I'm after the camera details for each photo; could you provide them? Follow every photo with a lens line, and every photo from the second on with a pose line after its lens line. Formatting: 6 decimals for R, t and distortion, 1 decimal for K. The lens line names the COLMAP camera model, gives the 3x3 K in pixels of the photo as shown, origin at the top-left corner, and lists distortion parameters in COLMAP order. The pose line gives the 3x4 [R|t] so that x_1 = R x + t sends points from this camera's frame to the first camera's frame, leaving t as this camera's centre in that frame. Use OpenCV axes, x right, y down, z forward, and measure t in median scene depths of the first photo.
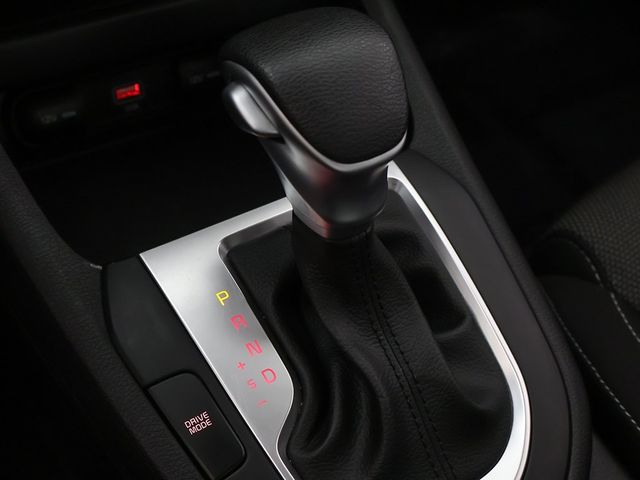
lens RADIAL K [[1033.8, 0, 320.0], [0, 1033.8, 240.0], [0, 0, 1]] dist [0.050915, 0.153638]
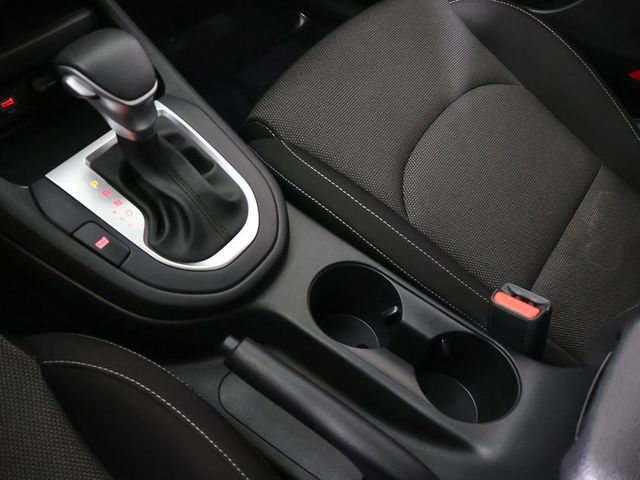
lens RADIAL K [[607.8, 0, 320.0], [0, 607.8, 240.0], [0, 0, 1]] dist [0.010943, 0.004464]
pose [[0.925165, -0.296988, 0.236363, 0.000455], [0.265661, 0.951425, 0.155611, 0.090240], [-0.271096, -0.081173, 0.959124, -0.280805]]
